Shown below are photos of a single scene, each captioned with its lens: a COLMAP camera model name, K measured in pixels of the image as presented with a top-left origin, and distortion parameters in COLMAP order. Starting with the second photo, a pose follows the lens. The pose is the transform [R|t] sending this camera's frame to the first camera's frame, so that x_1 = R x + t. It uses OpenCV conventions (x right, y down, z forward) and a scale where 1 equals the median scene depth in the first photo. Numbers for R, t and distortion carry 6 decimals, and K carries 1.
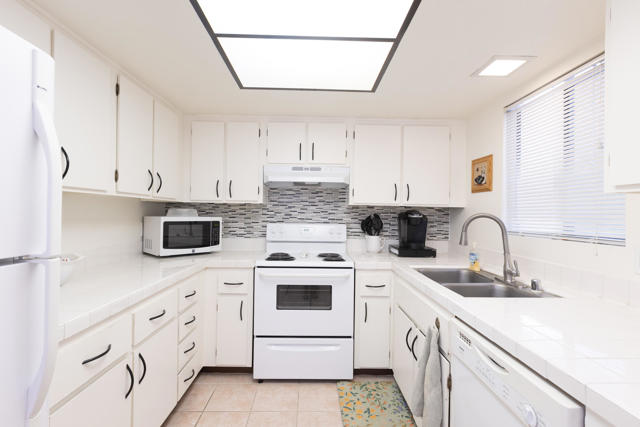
lens RADIAL K [[289.2, 0, 318.2], [0, 289.2, 210.4], [0, 0, 1]] dist [0.000761, 0.000563]
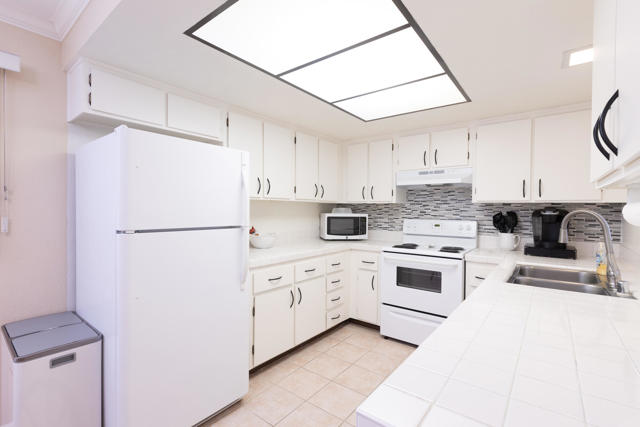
lens RADIAL K [[289.2, 0, 318.2], [0, 289.2, 210.4], [0, 0, 1]] dist [0.000761, 0.000563]
pose [[0.776610, -0.006049, -0.629952, 0.336013], [0.009890, 0.999948, 0.002591, 0.001110], [0.629904, -0.008243, 0.776630, -0.181286]]
